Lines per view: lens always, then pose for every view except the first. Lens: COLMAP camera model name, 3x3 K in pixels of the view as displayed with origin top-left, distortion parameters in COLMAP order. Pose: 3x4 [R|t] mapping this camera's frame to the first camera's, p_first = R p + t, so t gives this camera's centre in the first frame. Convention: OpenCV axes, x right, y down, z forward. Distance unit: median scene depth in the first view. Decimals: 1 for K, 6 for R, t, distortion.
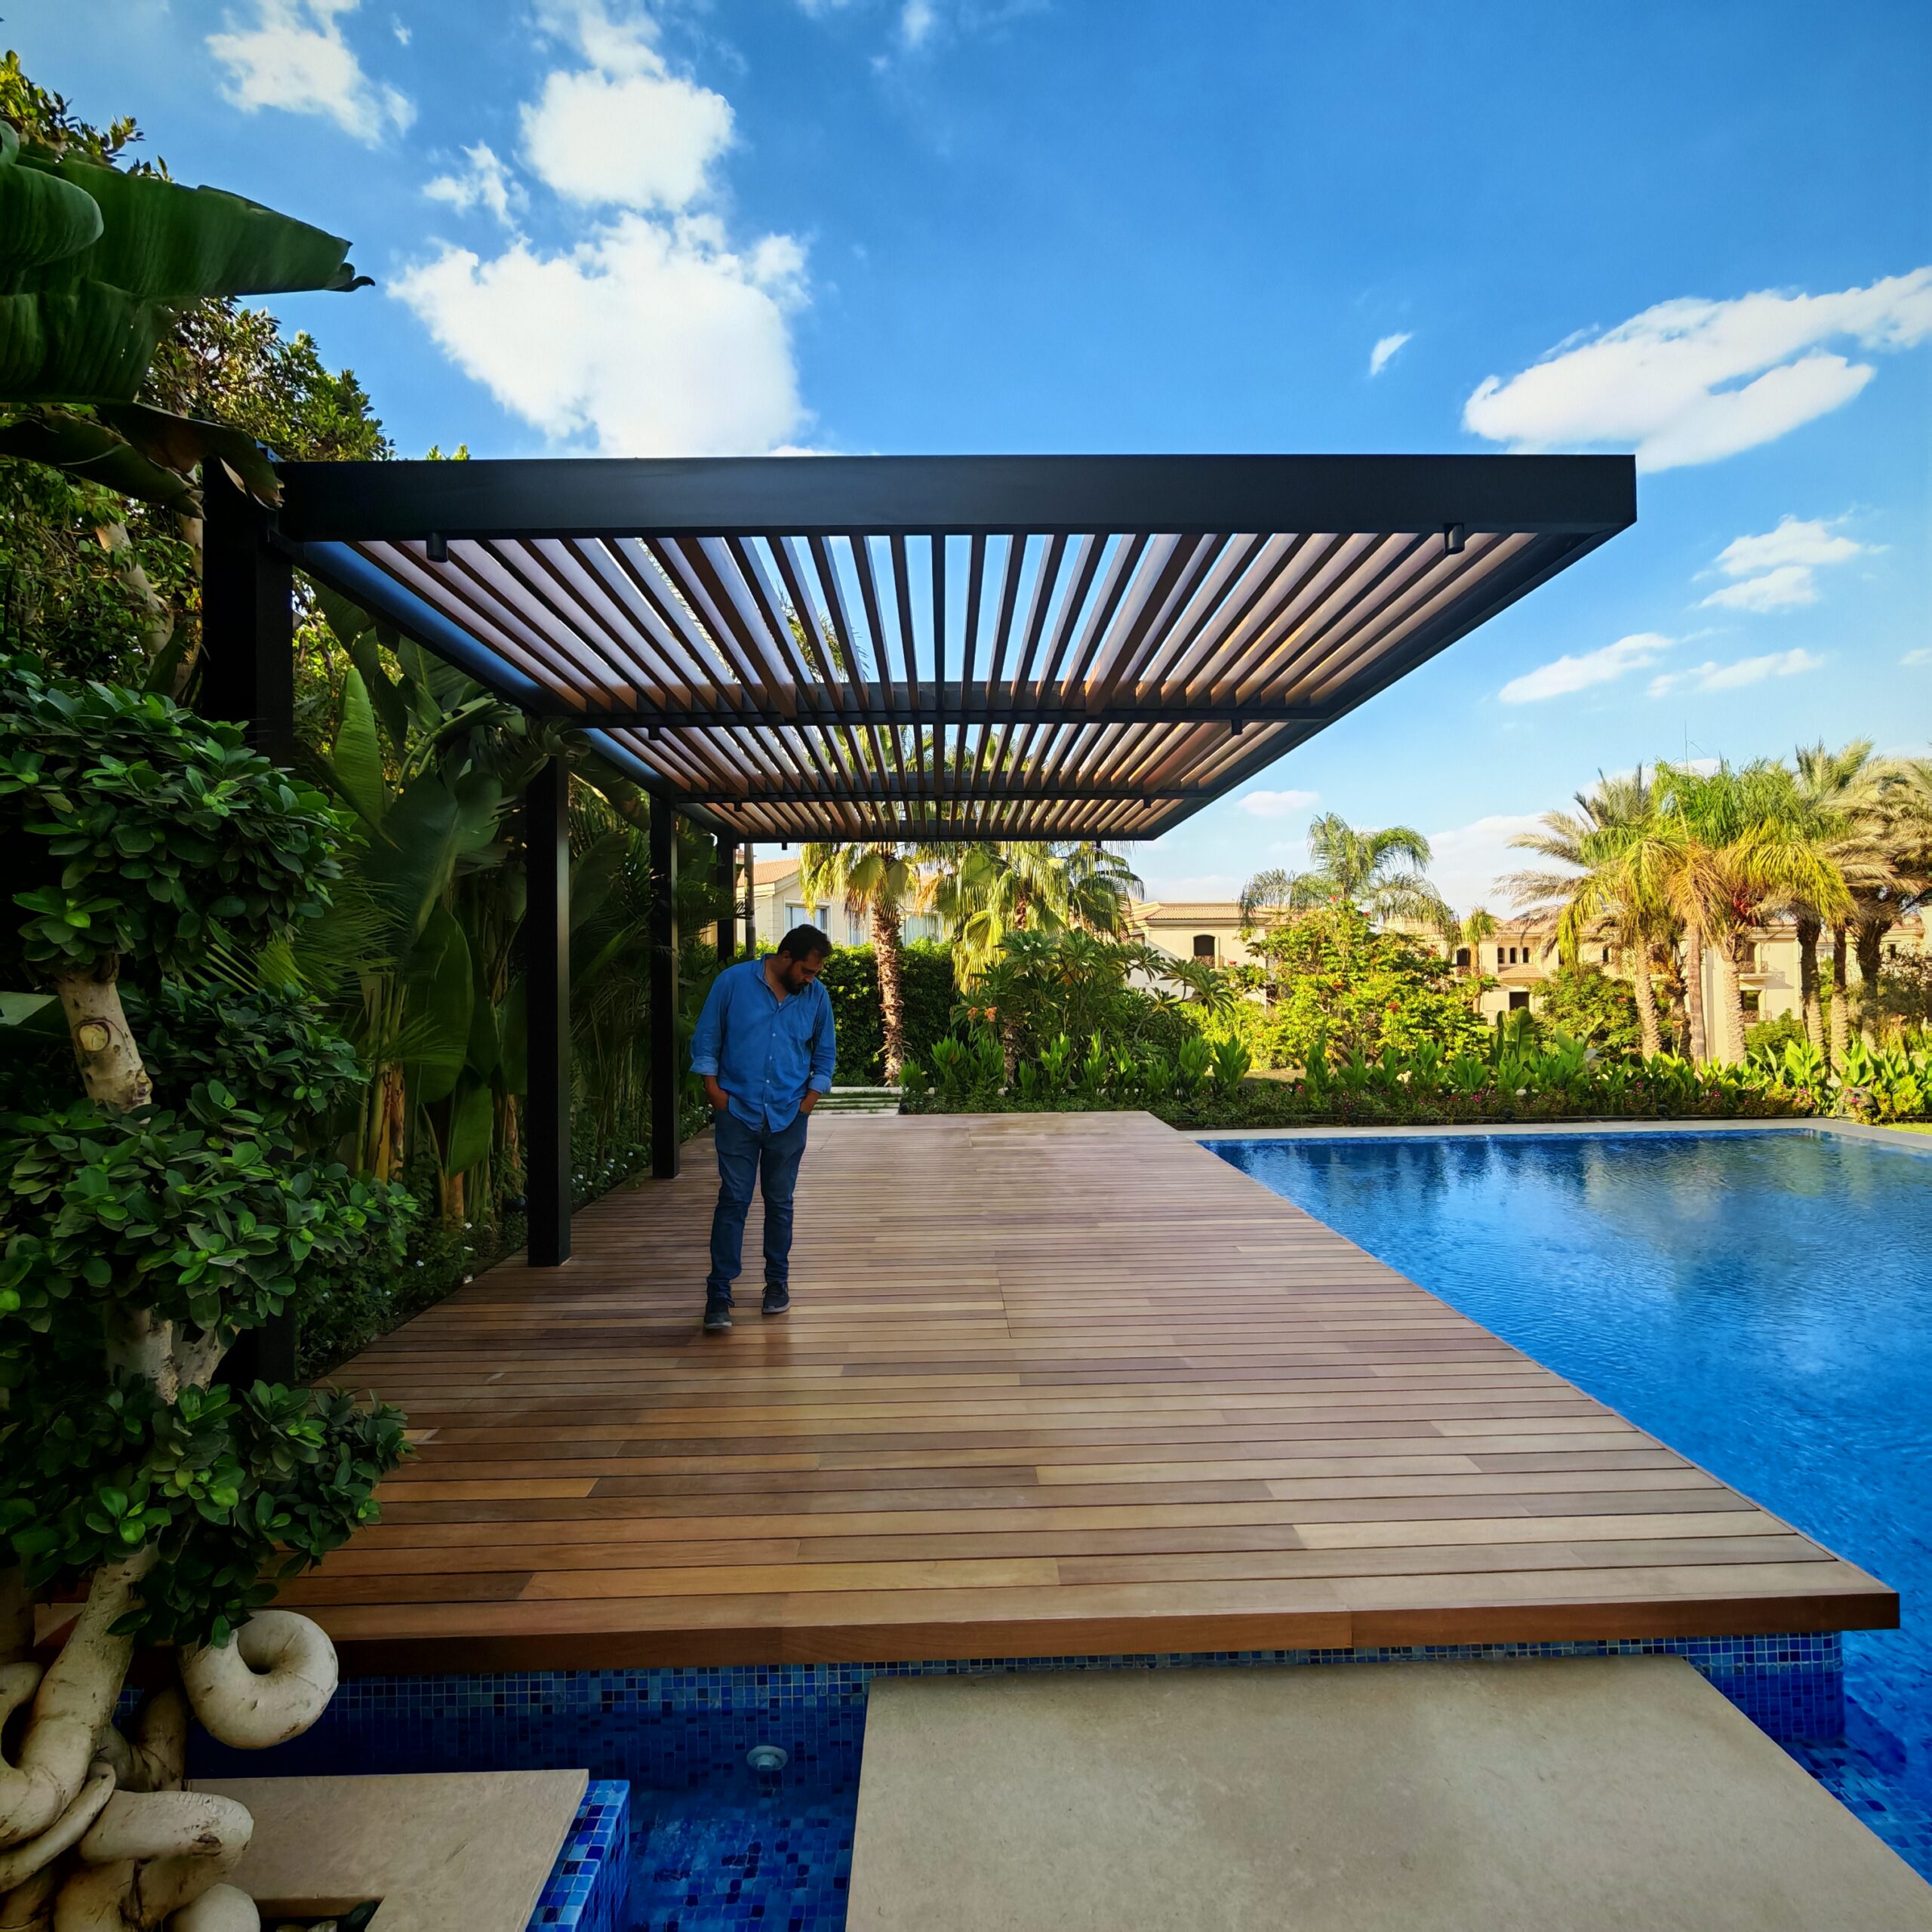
lens RADIAL K [[966.6, 0, 971.0], [0, 966.6, 959.9], [0, 0, 1]] dist [-0.002528, -0.001111]
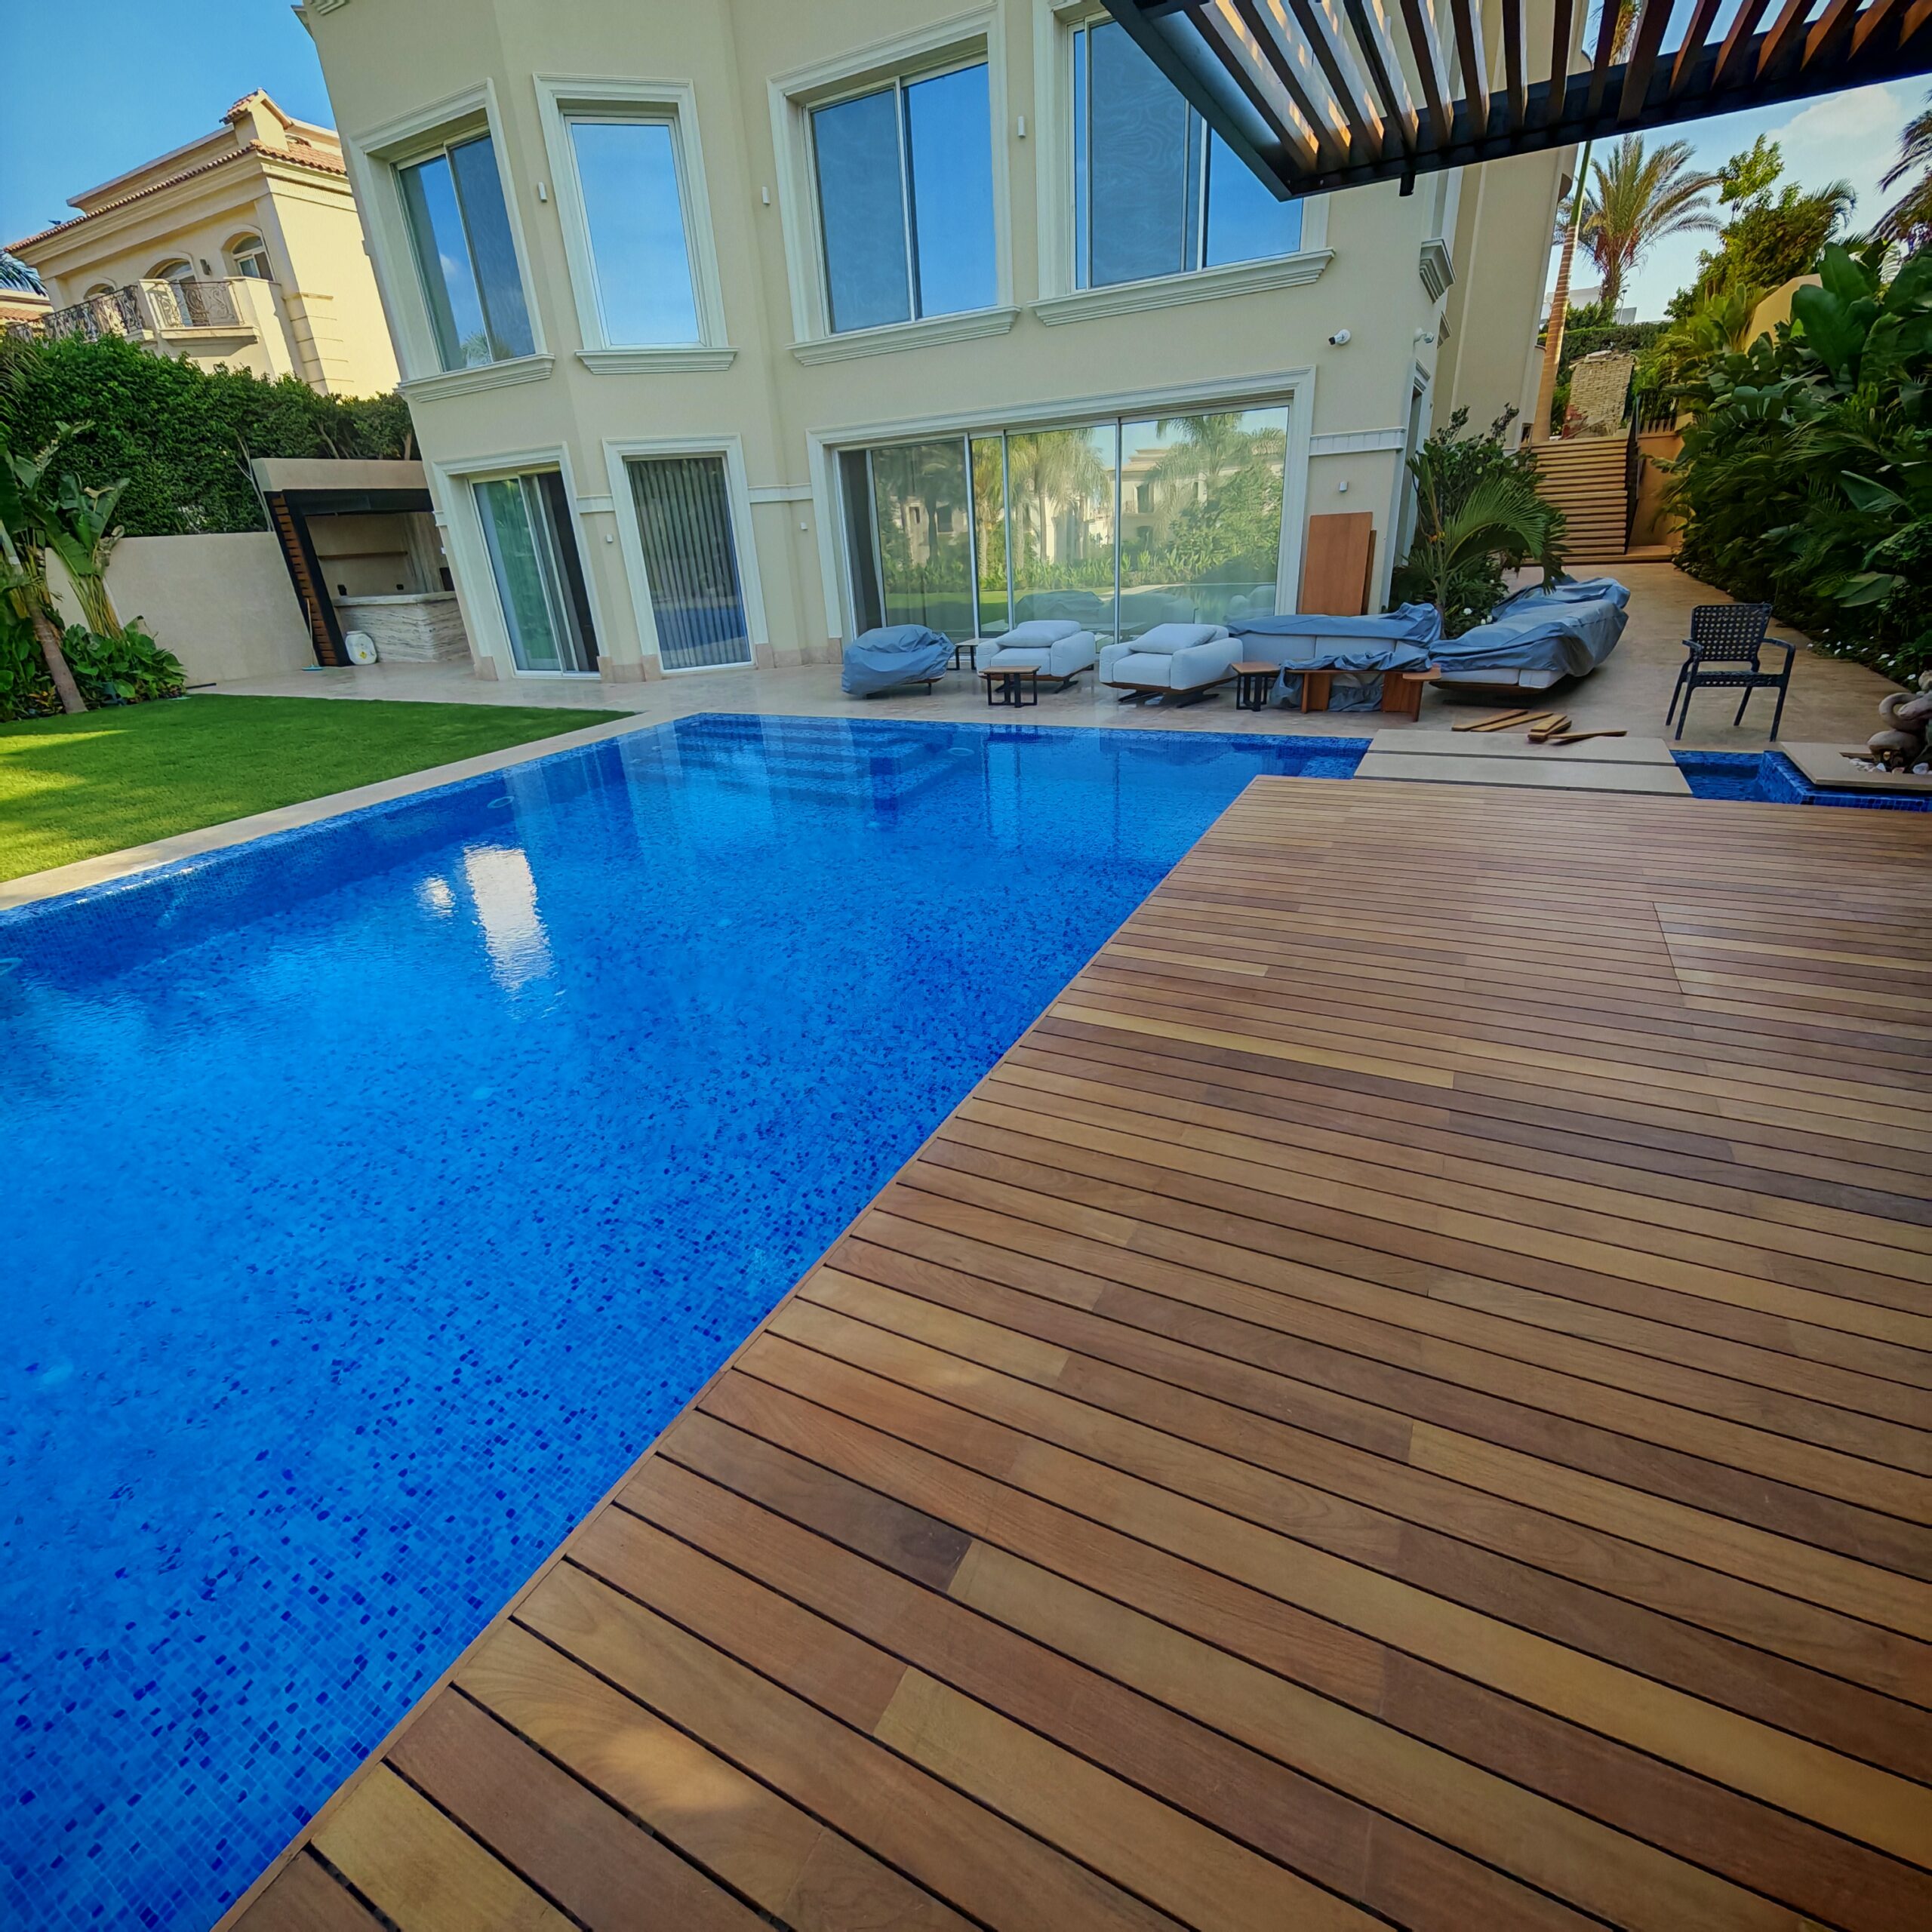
lens RADIAL K [[966.6, 0, 971.0], [0, 966.6, 959.9], [0, 0, 1]] dist [-0.002528, -0.001111]
pose [[-0.873096, -0.141311, 0.466619, 0.059028], [0.057078, 0.920868, 0.385674, 0.007466], [-0.484195, 0.363364, -0.795941, 0.682923]]
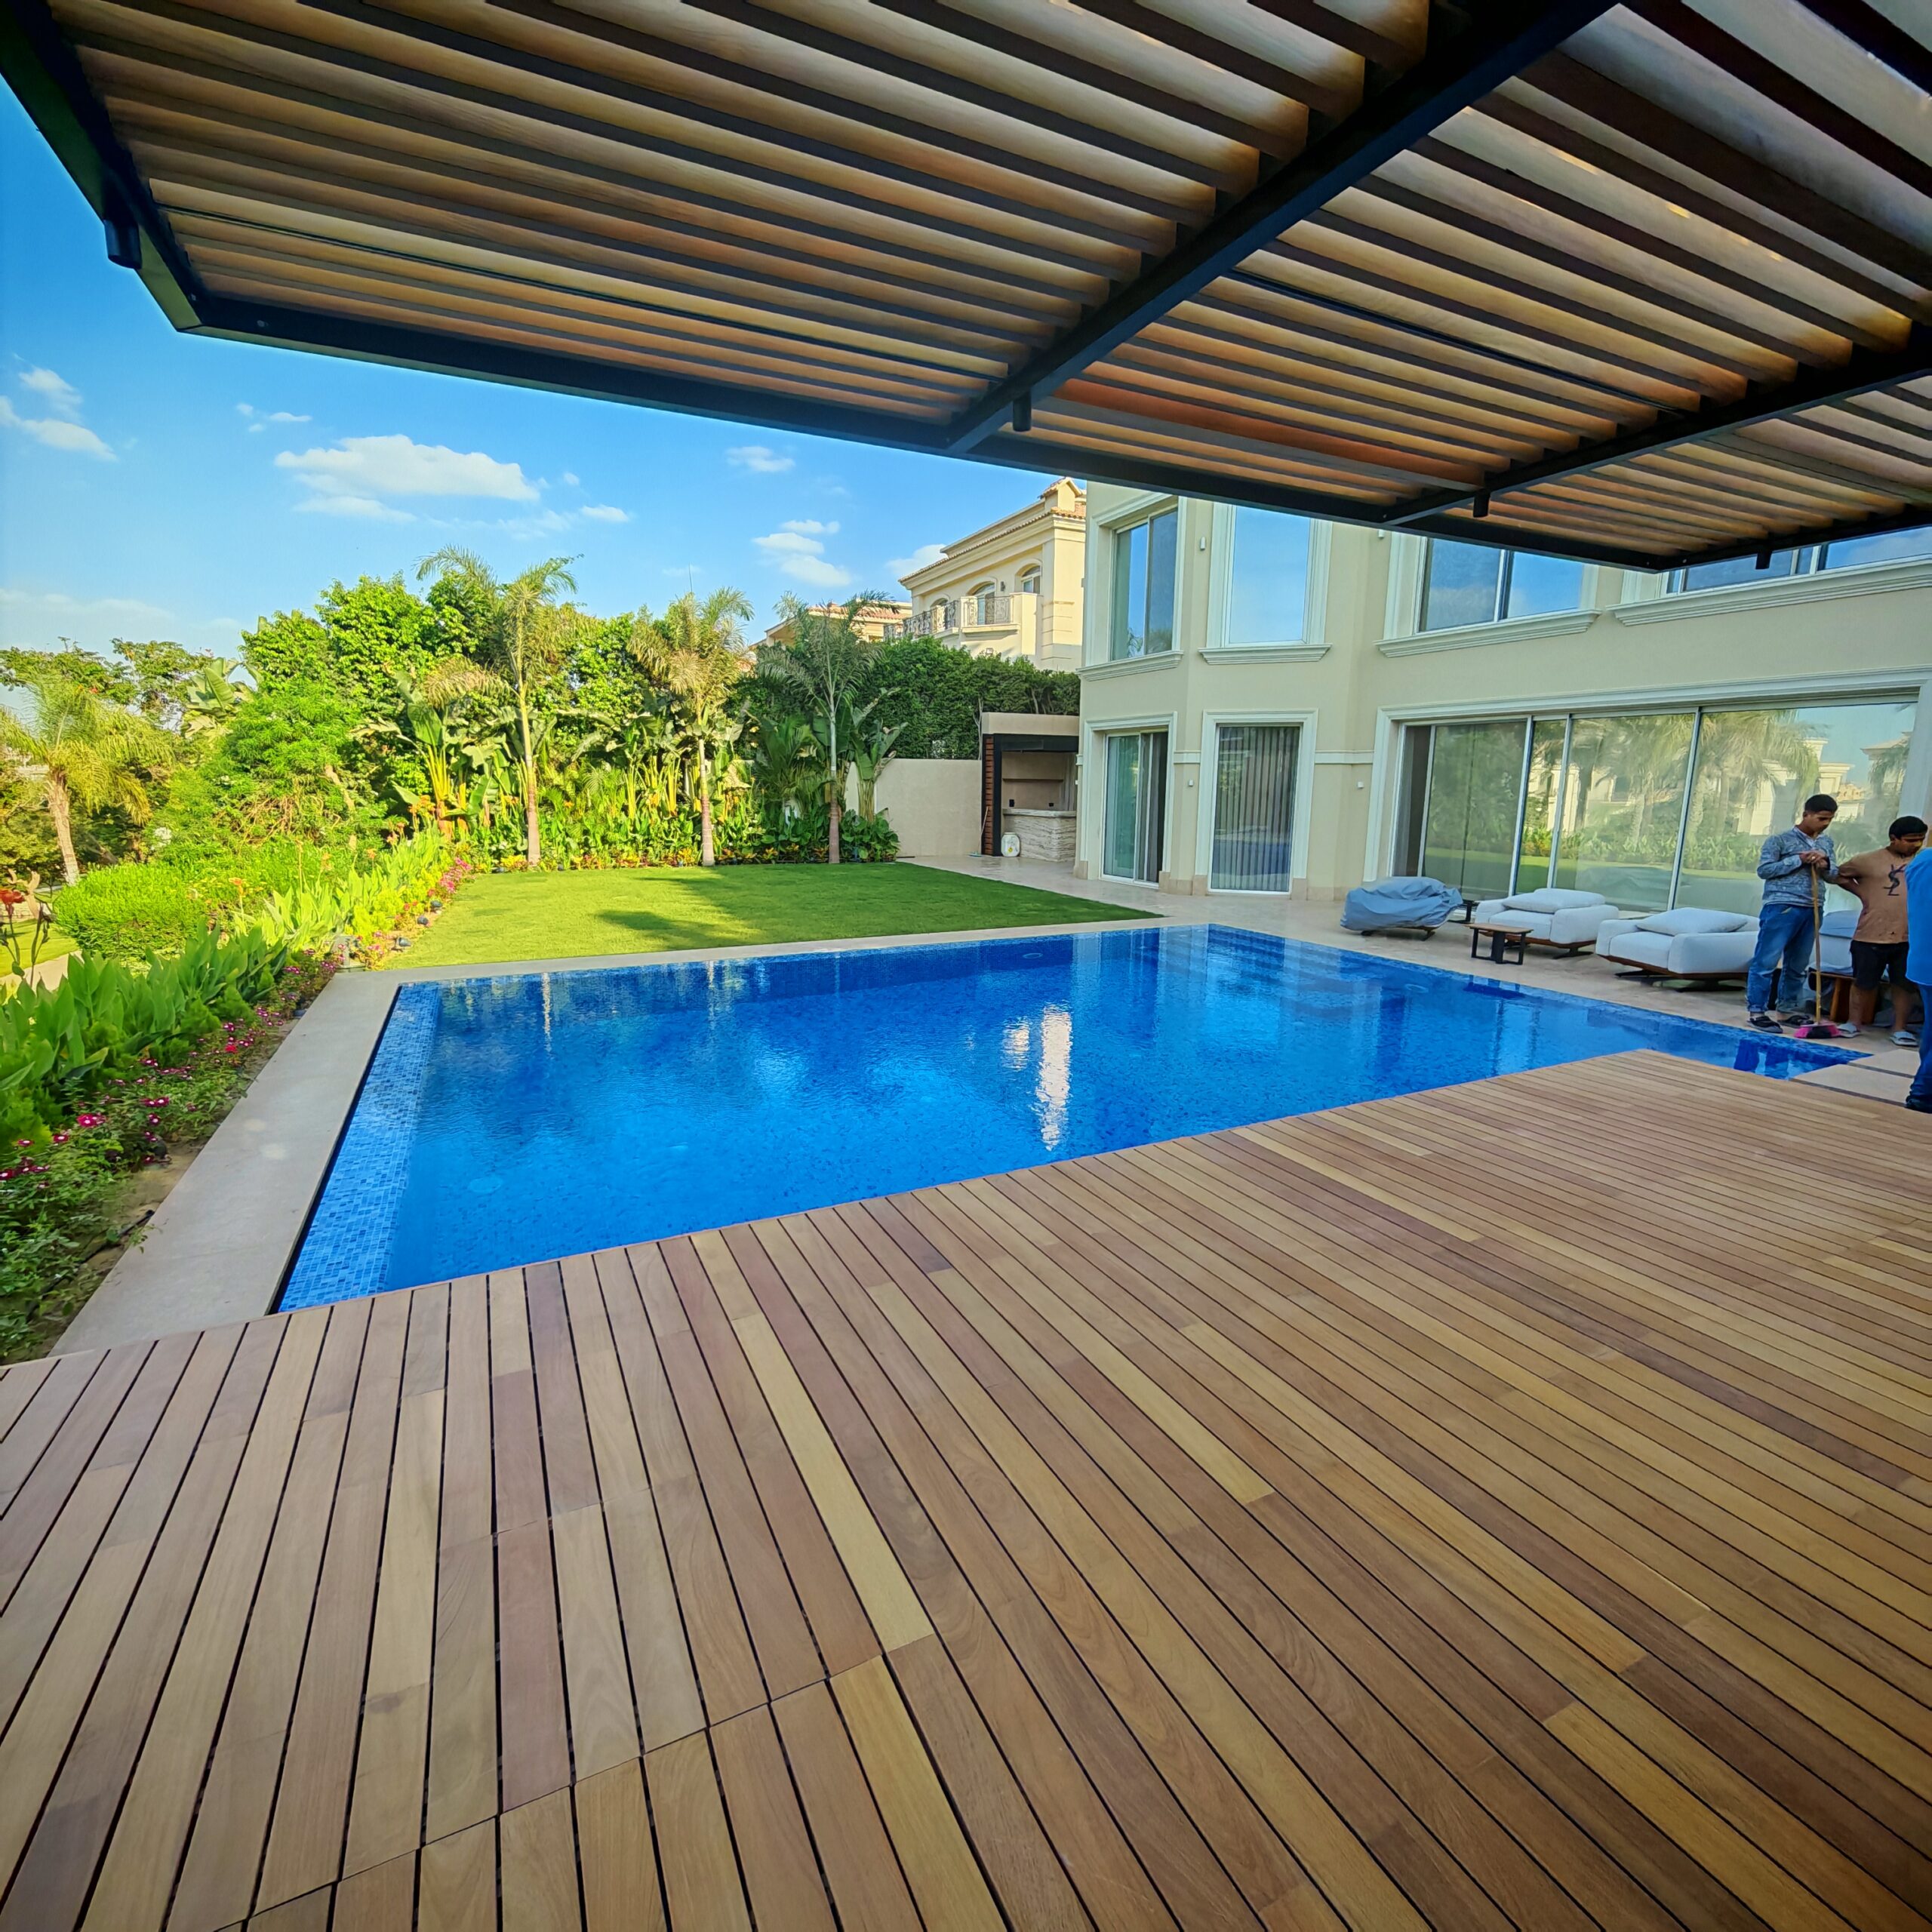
lens RADIAL K [[985.8, 0, 980.2], [0, 985.8, 959.4], [0, 0, 1]] dist [-0.000919, -0.000708]
pose [[-0.435866, -0.153383, 0.886845, -0.120331], [-0.029197, 0.987262, 0.156400, 0.003802], [-0.899538, 0.042276, -0.434792, 0.714448]]
